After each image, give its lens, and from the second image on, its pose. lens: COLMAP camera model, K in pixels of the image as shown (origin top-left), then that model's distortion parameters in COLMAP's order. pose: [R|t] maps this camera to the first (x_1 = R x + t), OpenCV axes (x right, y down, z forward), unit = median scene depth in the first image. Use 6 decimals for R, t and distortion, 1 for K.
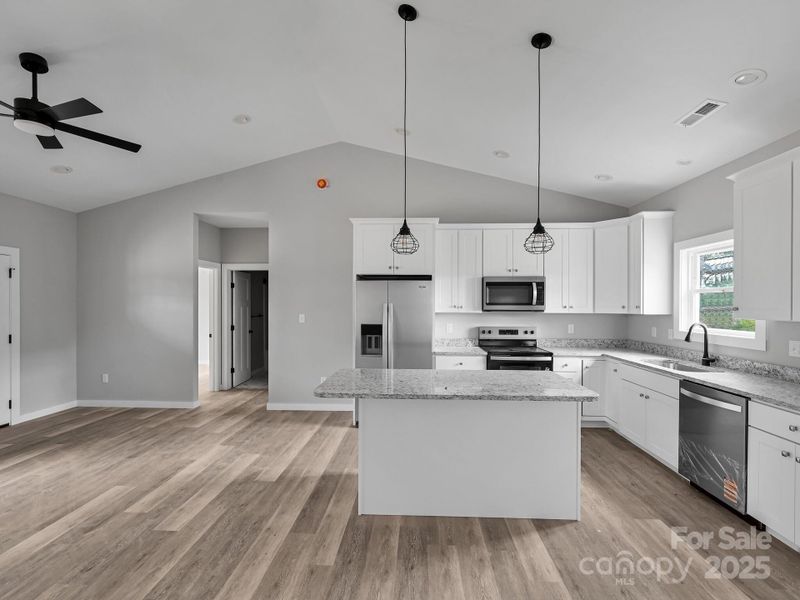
lens RADIAL K [[367.7, 0, 409.9], [0, 367.7, 304.7], [0, 0, 1]] dist [-0.002462, -0.000187]
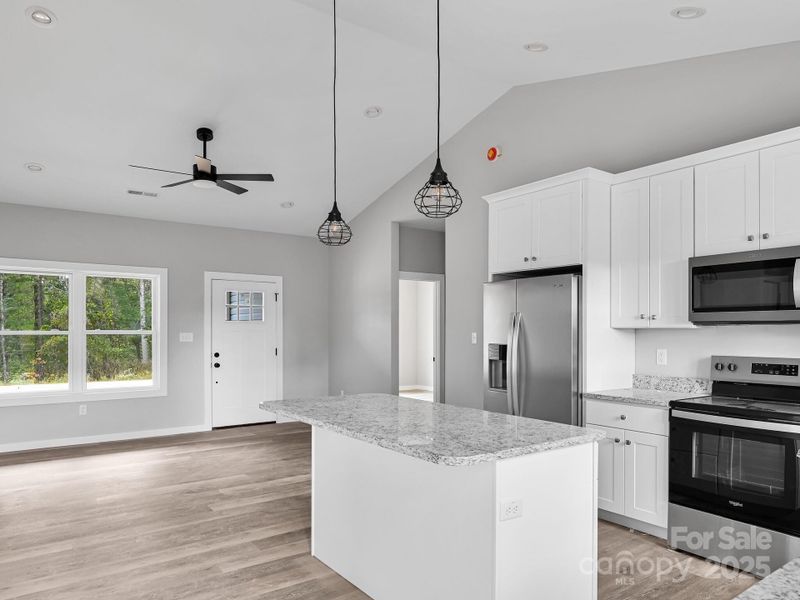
lens RADIAL K [[542.8, 0, 404.9], [0, 542.8, 332.1], [0, 0, 1]] dist [0.005248, 0.001643]
pose [[0.617072, -0.000836, -0.786906, 0.586276], [-0.000251, 0.999999, -0.001259, 0.031258], [0.786907, 0.000975, 0.617071, 0.228387]]
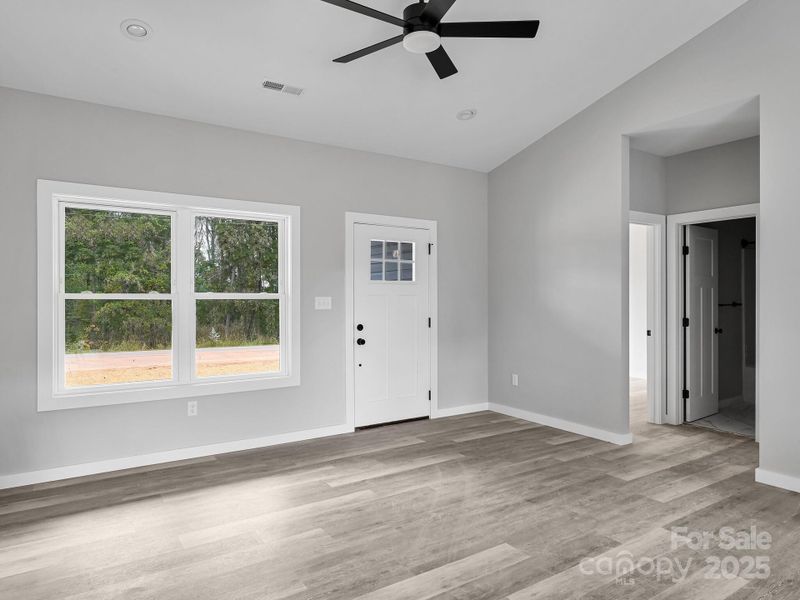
lens RADIAL K [[516.1, 0, 400.0], [0, 516.1, 300.0], [0, 0, 1]] dist [0.006334, 0.001331]
pose [[0.581278, -0.000279, -0.813705, -0.104654], [0.001357, 0.999999, 0.000627, 0.037834], [0.813704, -0.001468, 0.581278, 0.206674]]
